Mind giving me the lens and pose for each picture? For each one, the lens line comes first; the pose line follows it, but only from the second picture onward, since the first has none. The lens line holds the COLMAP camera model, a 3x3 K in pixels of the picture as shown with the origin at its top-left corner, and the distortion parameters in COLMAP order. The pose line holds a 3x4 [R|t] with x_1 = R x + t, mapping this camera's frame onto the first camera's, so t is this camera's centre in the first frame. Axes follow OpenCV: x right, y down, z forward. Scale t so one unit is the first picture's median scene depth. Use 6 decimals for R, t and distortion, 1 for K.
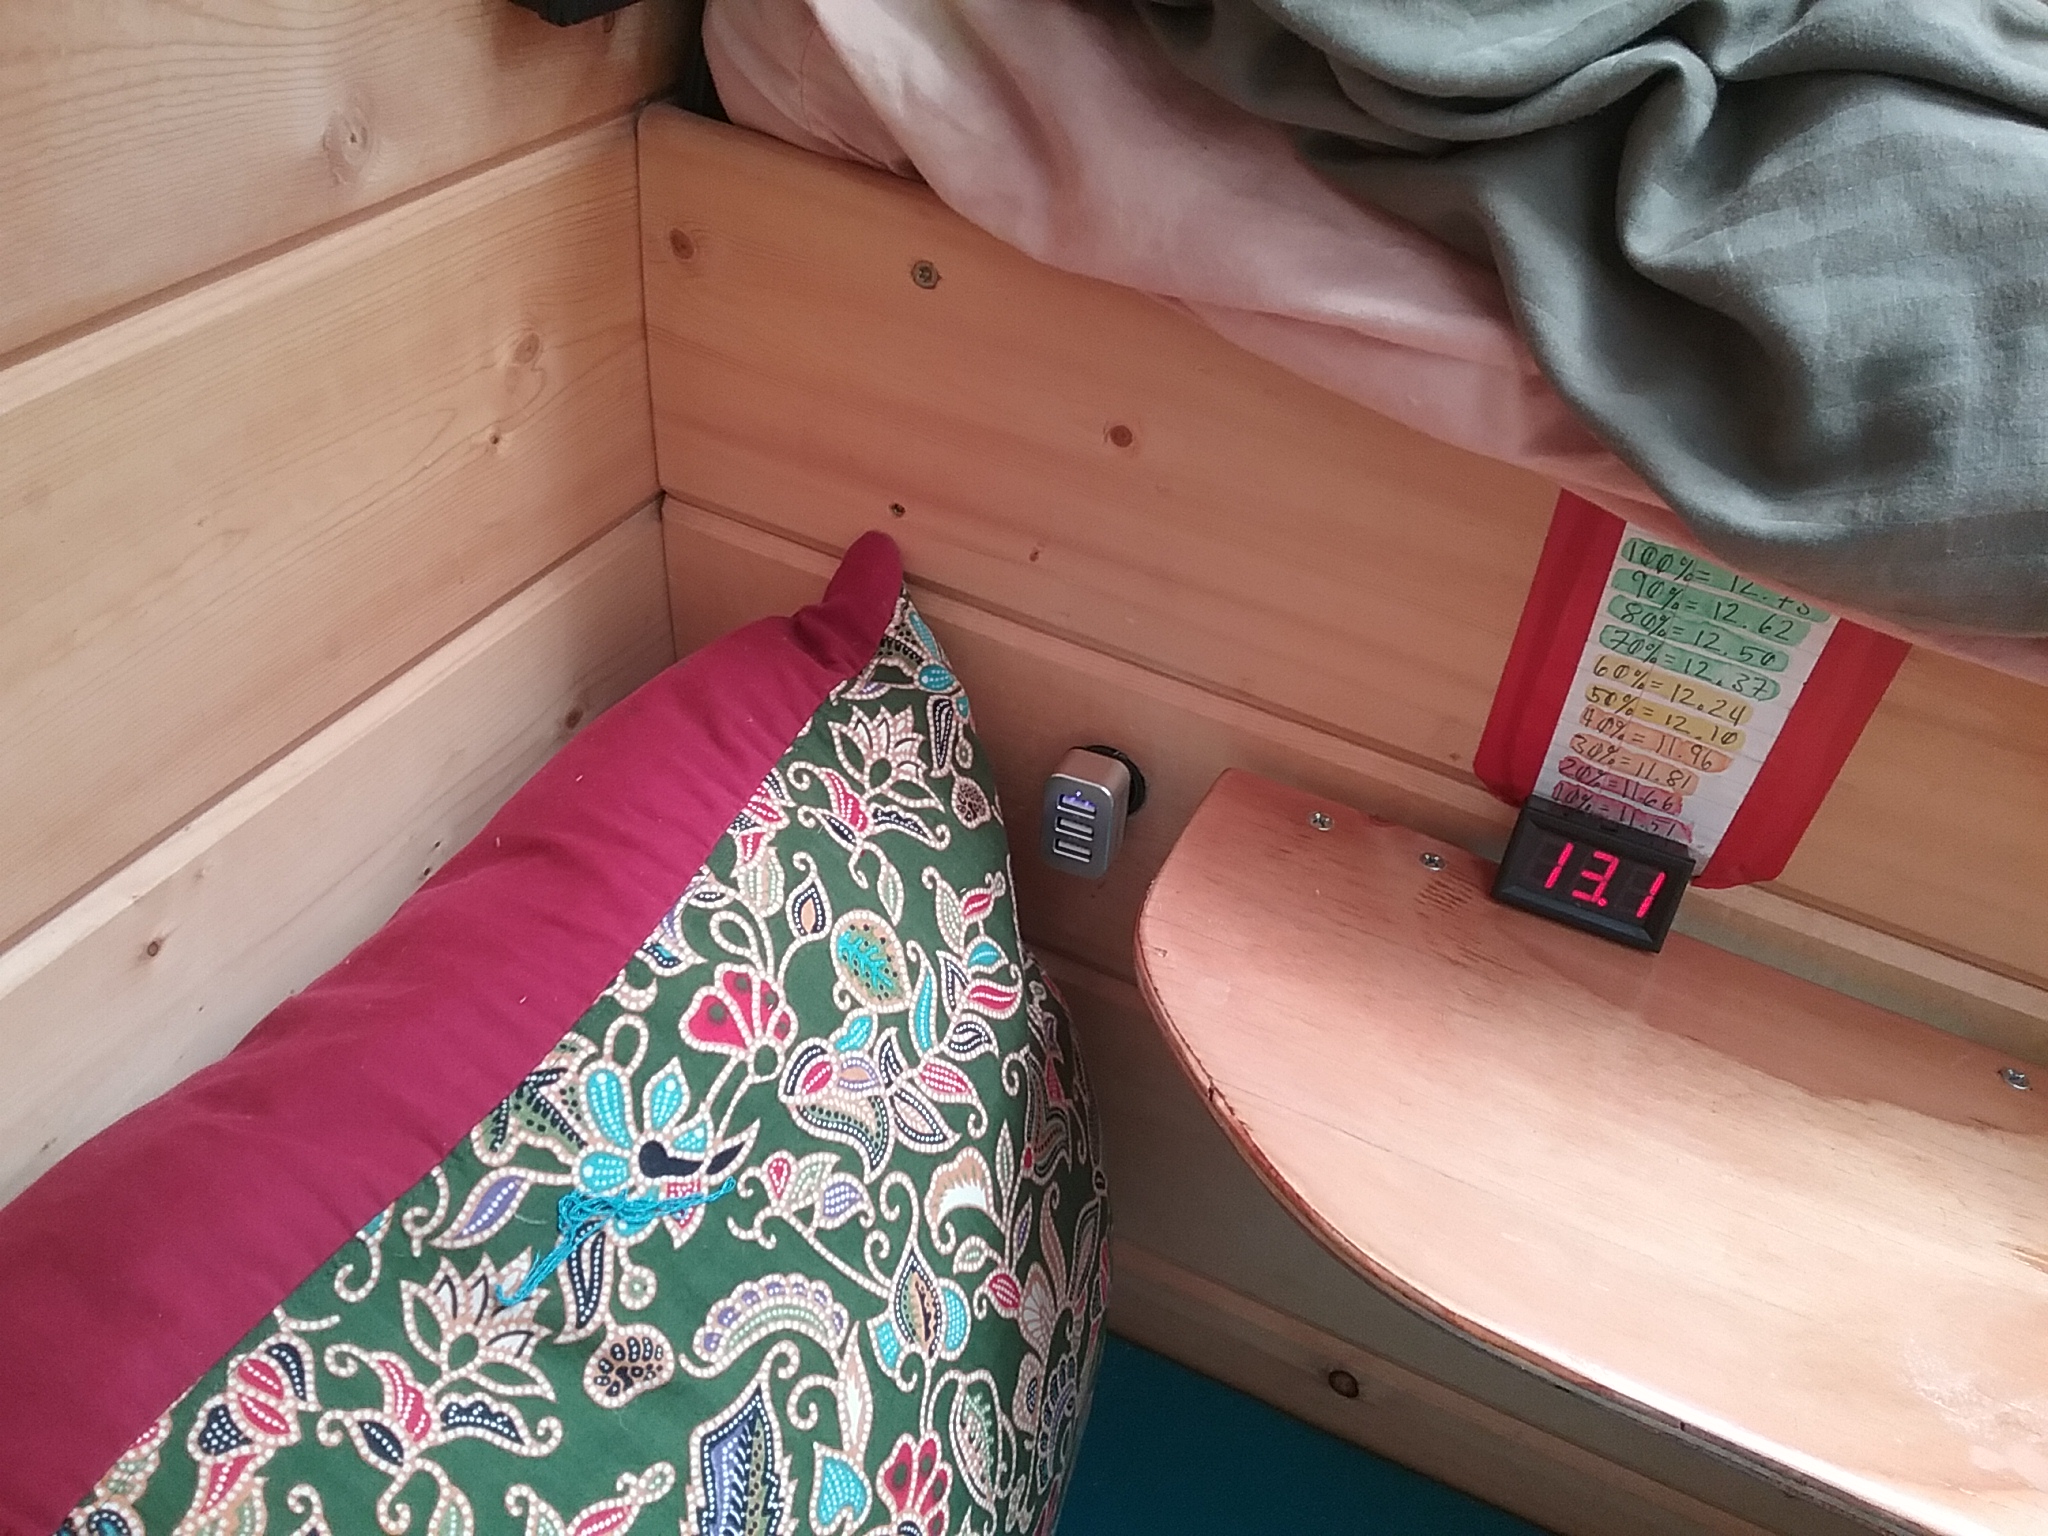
lens RADIAL K [[1973.7, 0, 1024.0], [0, 1973.7, 768.0], [0, 0, 1]] dist [0.126425, -0.268855]
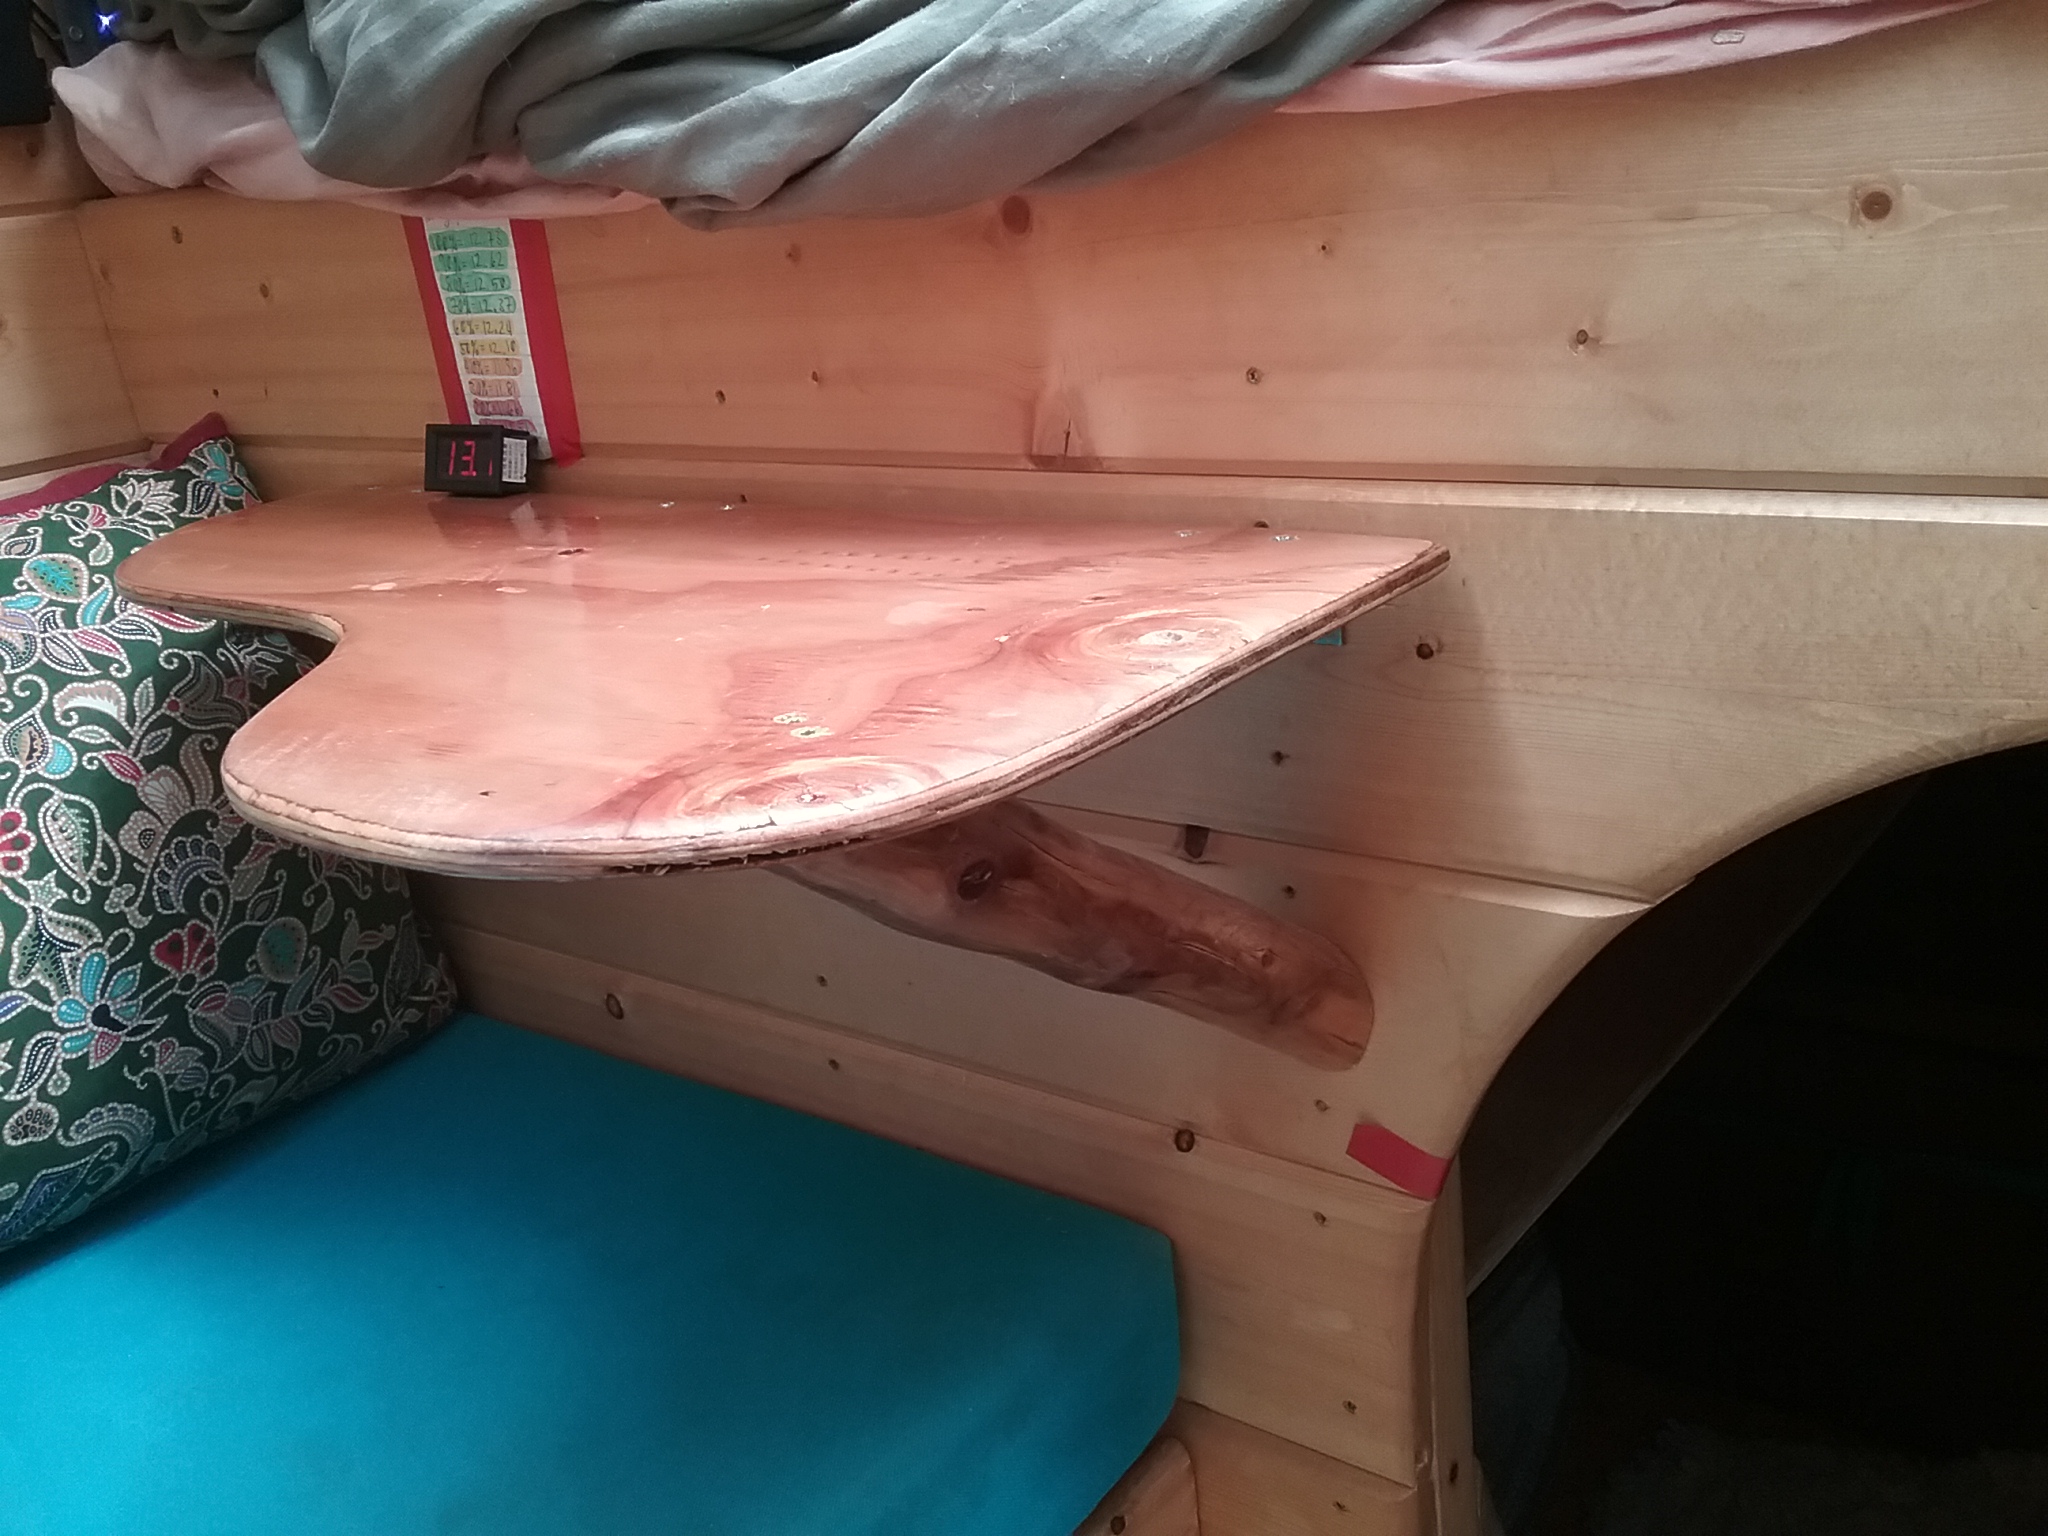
lens RADIAL K [[1973.7, 0, 1024.0], [0, 1973.7, 768.0], [0, 0, 1]] dist [0.126425, -0.268855]
pose [[0.935419, -0.154879, -0.317810, 1.166615], [0.045736, 0.944395, -0.325618, 0.819664], [0.350570, 0.290054, 0.890488, -0.154079]]
